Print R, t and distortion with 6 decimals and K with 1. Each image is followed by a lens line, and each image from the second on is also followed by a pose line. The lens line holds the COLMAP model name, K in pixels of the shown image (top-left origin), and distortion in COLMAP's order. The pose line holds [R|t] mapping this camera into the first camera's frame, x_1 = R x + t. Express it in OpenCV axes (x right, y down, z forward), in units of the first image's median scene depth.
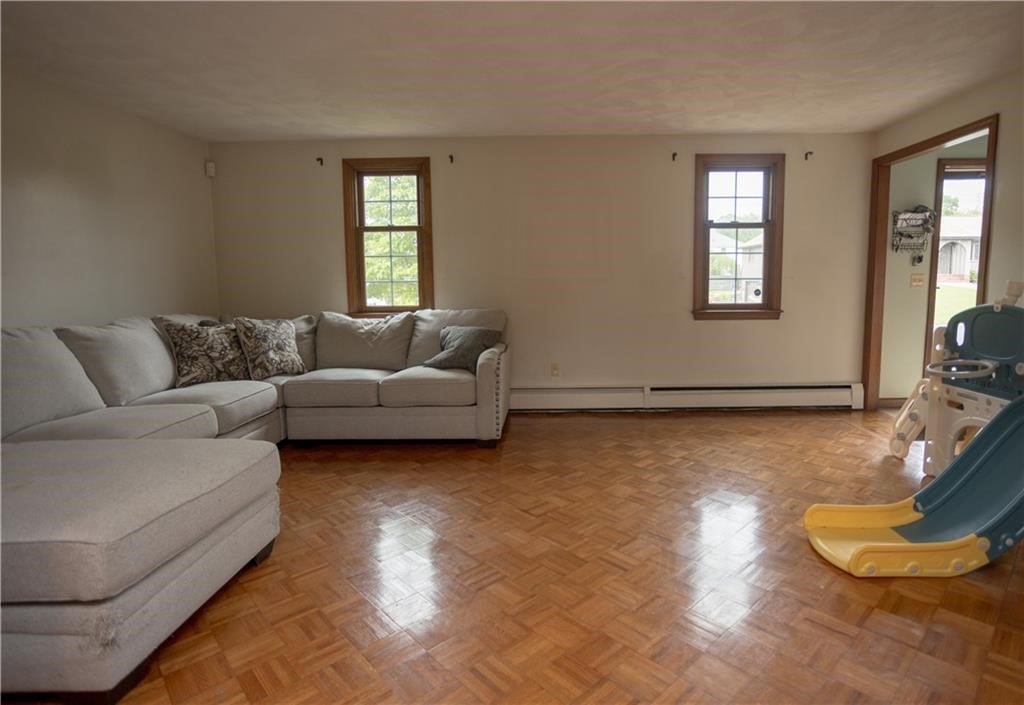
lens RADIAL K [[533.1, 0, 549.7], [0, 533.1, 331.4], [0, 0, 1]] dist [-0.040760, 0.012639]
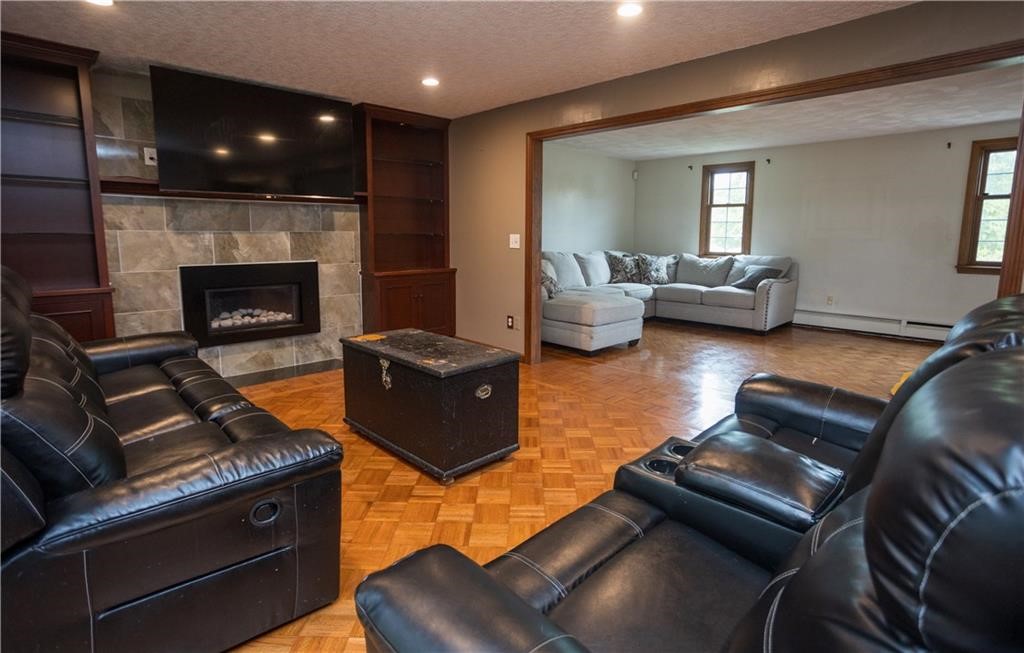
lens RADIAL K [[514.6, 0, 509.8], [0, 514.6, 298.2], [0, 0, 1]] dist [-0.000813, 0.000331]
pose [[0.690591, 0.107900, -0.715151, 0.453644], [-0.080353, 0.994134, 0.072399, 0.037272], [0.718768, 0.007467, 0.695210, -0.670712]]
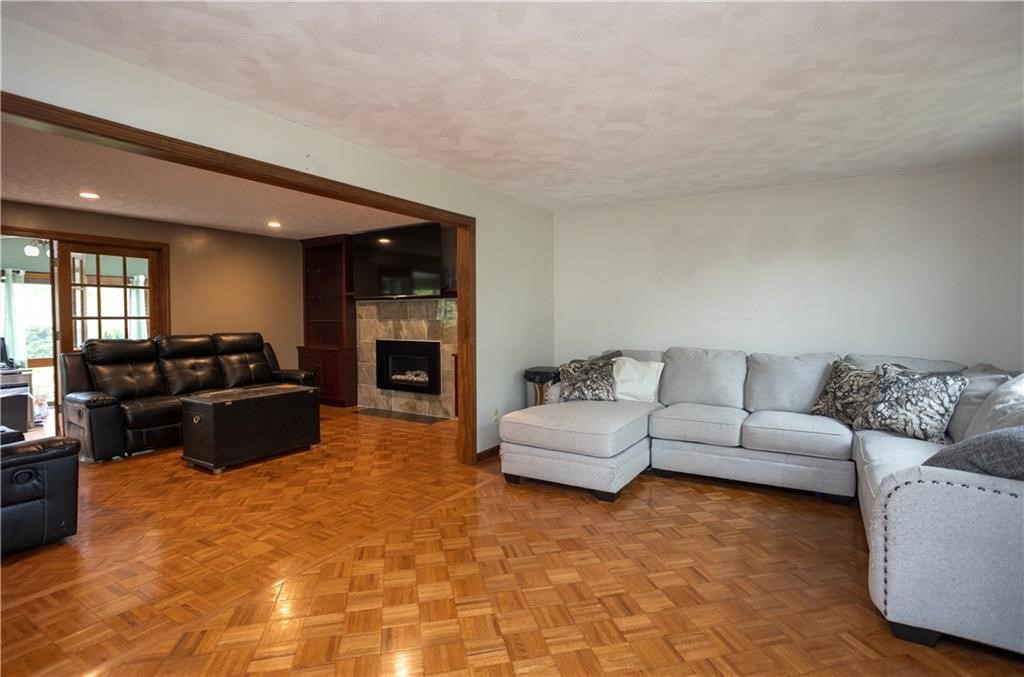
lens RADIAL K [[506.6, 0, 512.0], [0, 506.6, 338.5], [0, 0, 1]] dist [-0.000710, -0.000046]
pose [[-0.538161, 0.042347, -0.841778, 0.488566], [-0.071793, 0.992804, 0.095842, -0.100008], [0.839779, 0.112012, -0.531248, 0.832966]]
